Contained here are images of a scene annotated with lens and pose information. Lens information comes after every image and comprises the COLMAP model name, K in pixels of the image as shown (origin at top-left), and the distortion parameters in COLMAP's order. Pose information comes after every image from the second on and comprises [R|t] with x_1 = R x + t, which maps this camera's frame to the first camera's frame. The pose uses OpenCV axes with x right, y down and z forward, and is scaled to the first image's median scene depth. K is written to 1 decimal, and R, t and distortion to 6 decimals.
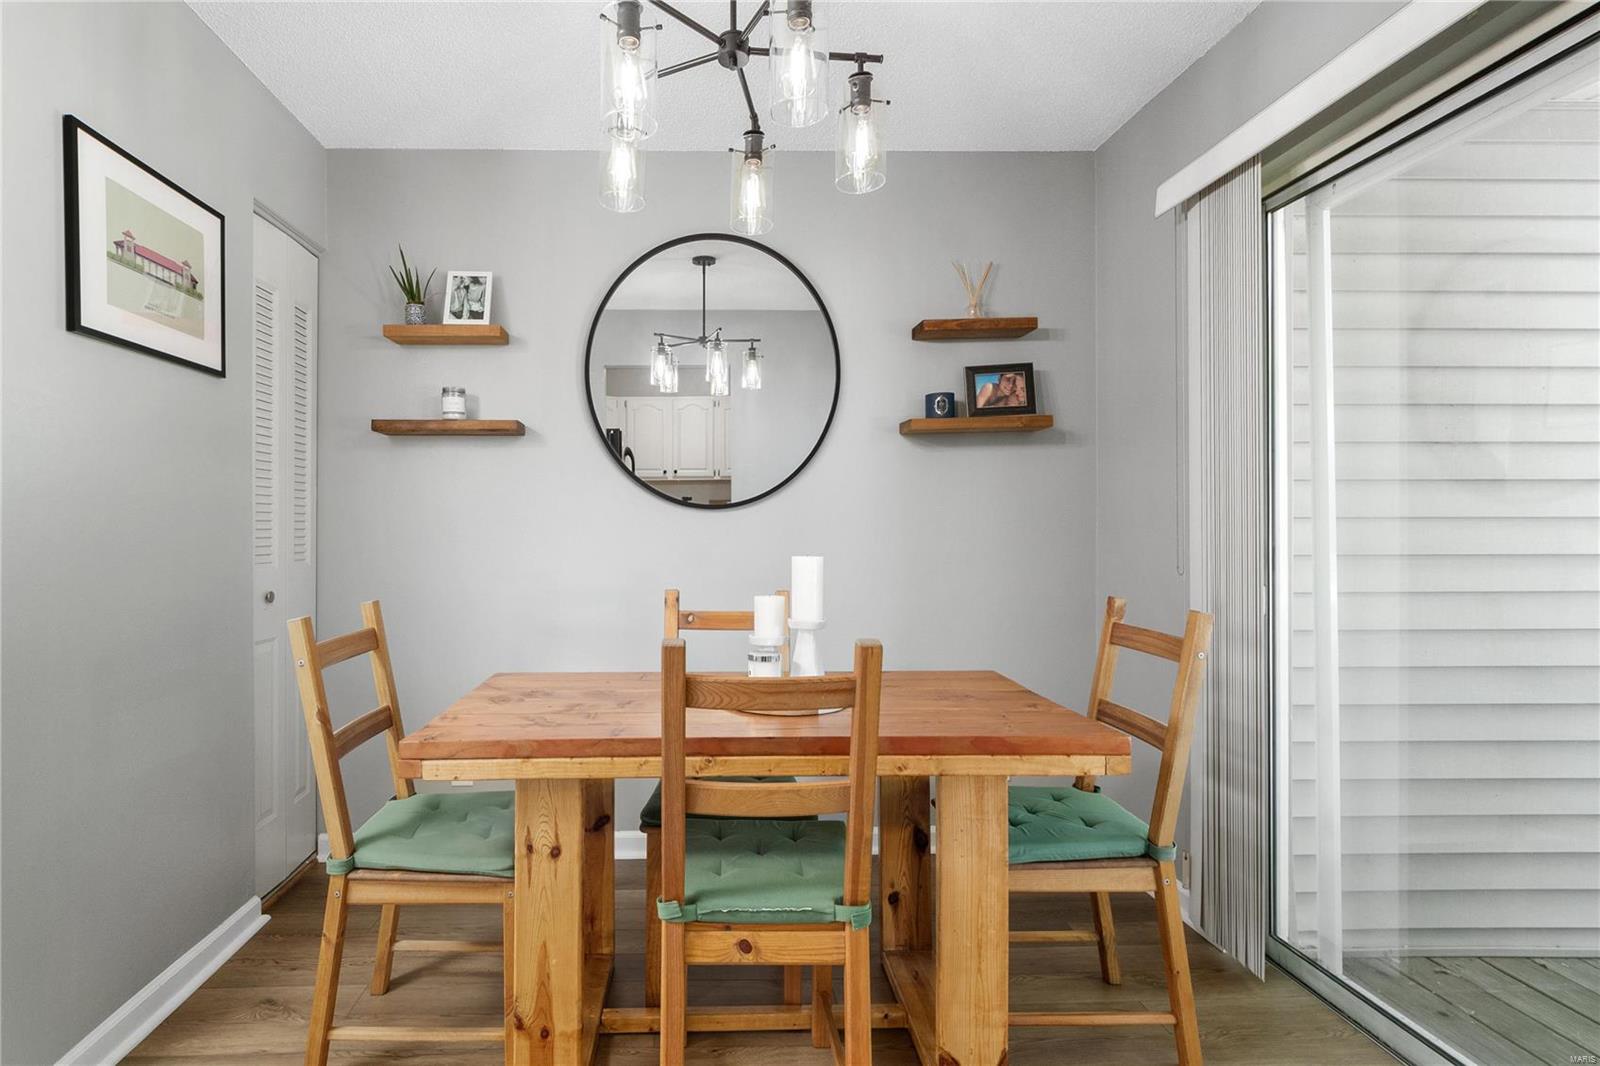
lens RADIAL K [[852.8, 0, 800.0], [0, 852.8, 533.0], [0, 0, 1]] dist [0.003490, 0.000481]
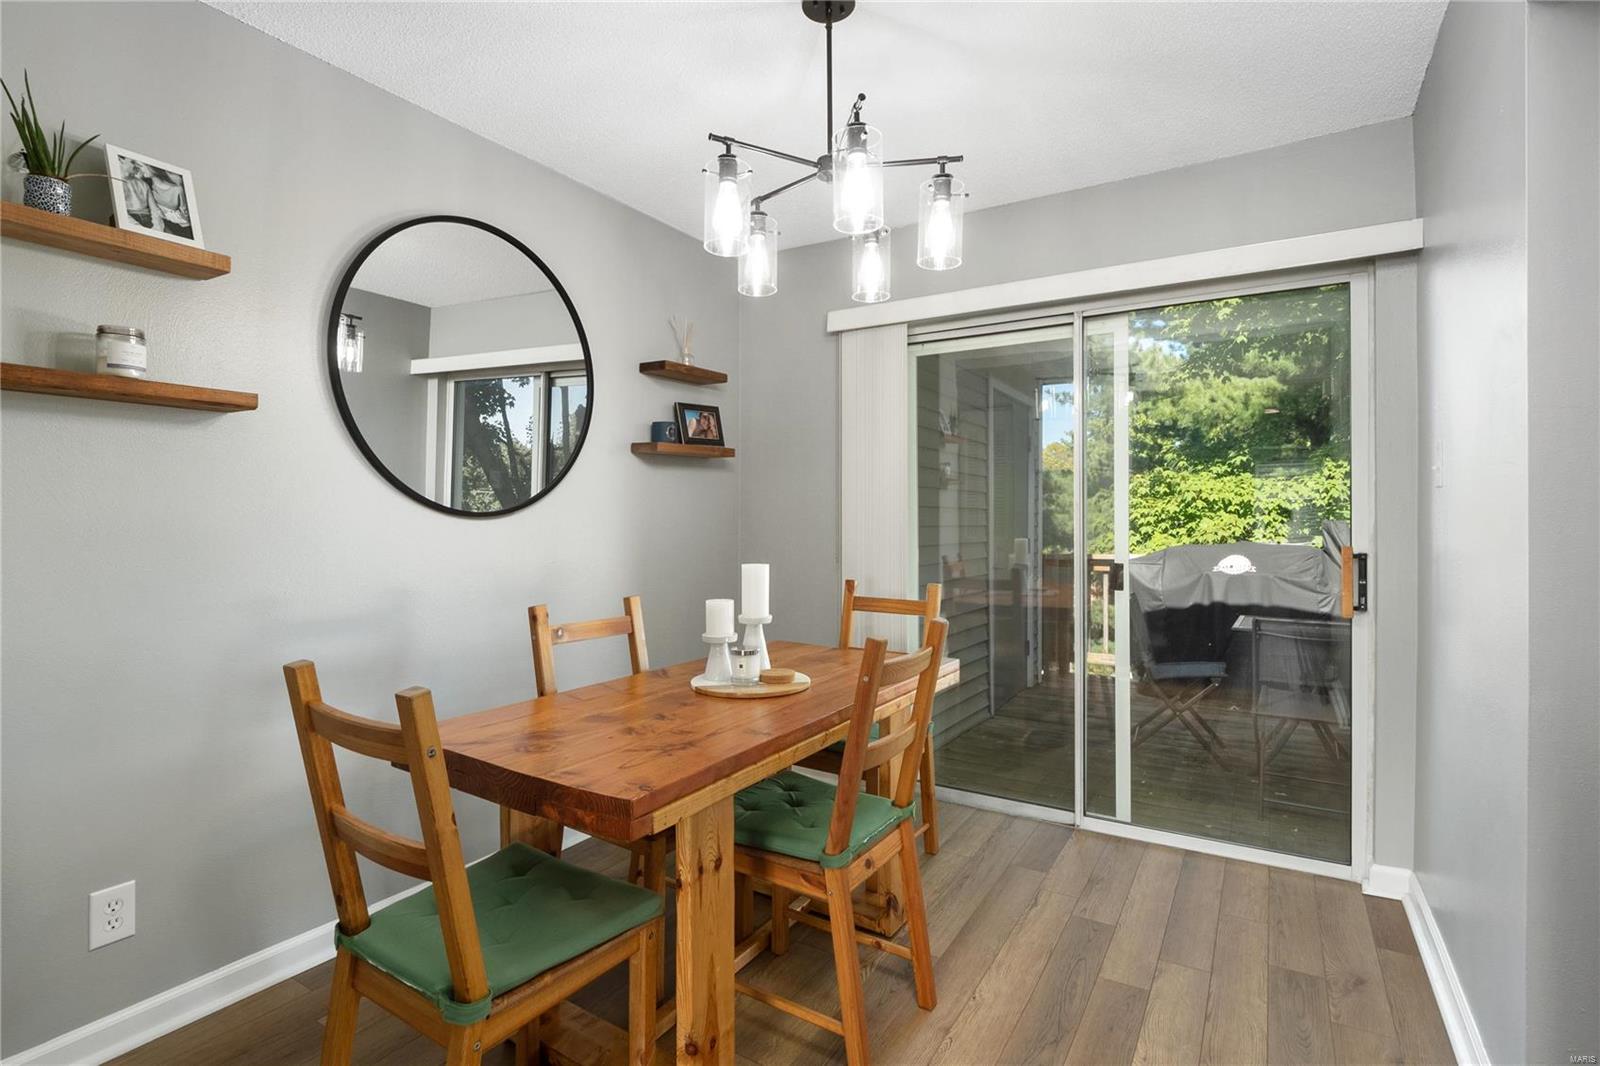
lens RADIAL K [[752.8, 0, 801.1], [0, 752.8, 514.1], [0, 0, 1]] dist [-0.001634, -0.000234]
pose [[0.529190, 0.004271, 0.848493, -0.639561], [-0.002650, 0.999991, -0.003380, -0.030064], [-0.848499, -0.000460, 0.529196, 0.272799]]
